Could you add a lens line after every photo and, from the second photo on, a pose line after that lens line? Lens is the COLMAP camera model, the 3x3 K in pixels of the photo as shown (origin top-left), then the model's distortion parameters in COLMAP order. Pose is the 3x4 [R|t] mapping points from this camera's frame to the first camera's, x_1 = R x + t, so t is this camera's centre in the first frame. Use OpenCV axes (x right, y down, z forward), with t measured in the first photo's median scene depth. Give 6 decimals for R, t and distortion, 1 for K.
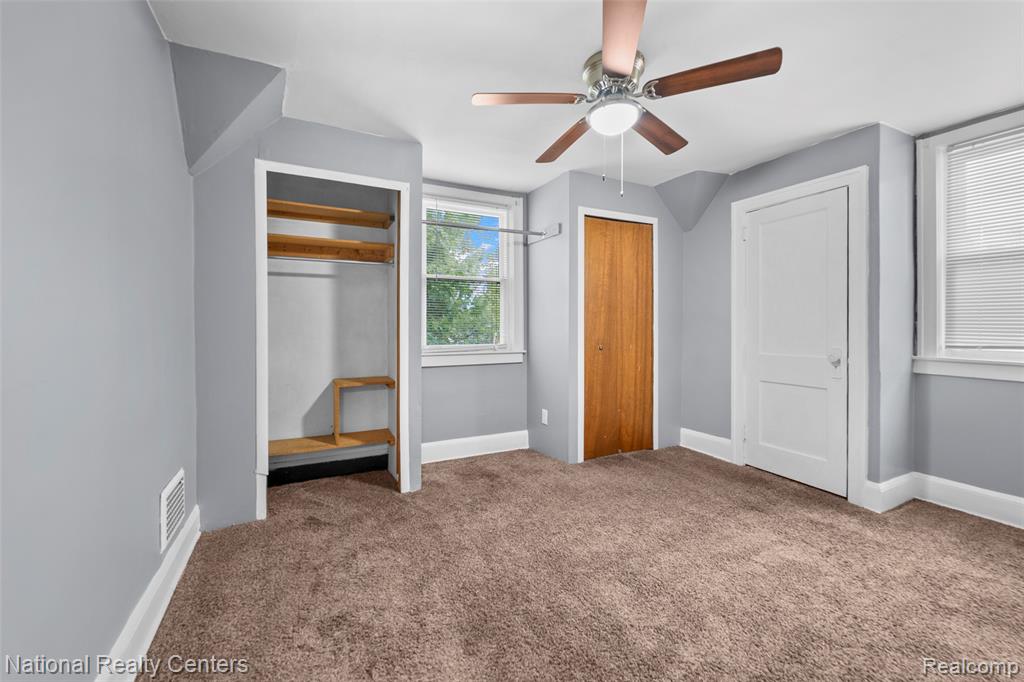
lens RADIAL K [[415.9, 0, 512.0], [0, 415.9, 341.0], [0, 0, 1]] dist [-0.001579, -0.000281]
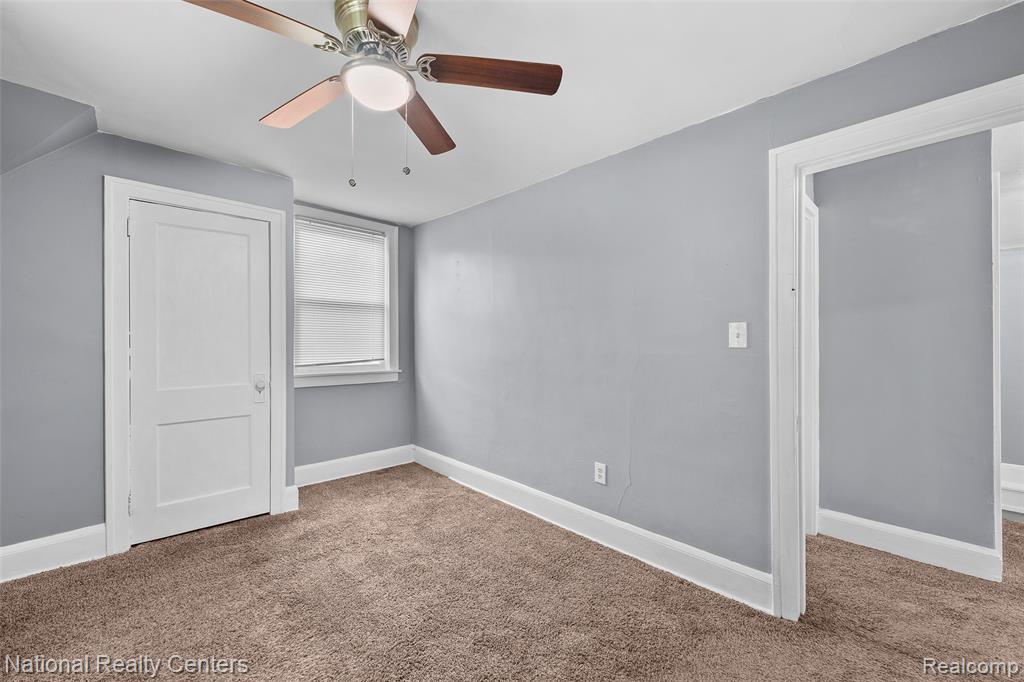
lens RADIAL K [[401.2, 0, 512.0], [0, 401.2, 341.0], [0, 0, 1]] dist [-0.000349, -0.000051]
pose [[-0.286928, 0.012580, 0.957869, -0.376715], [0.046949, 0.998897, 0.000944, -0.033550], [-0.956801, 0.045242, -0.287203, 0.717278]]
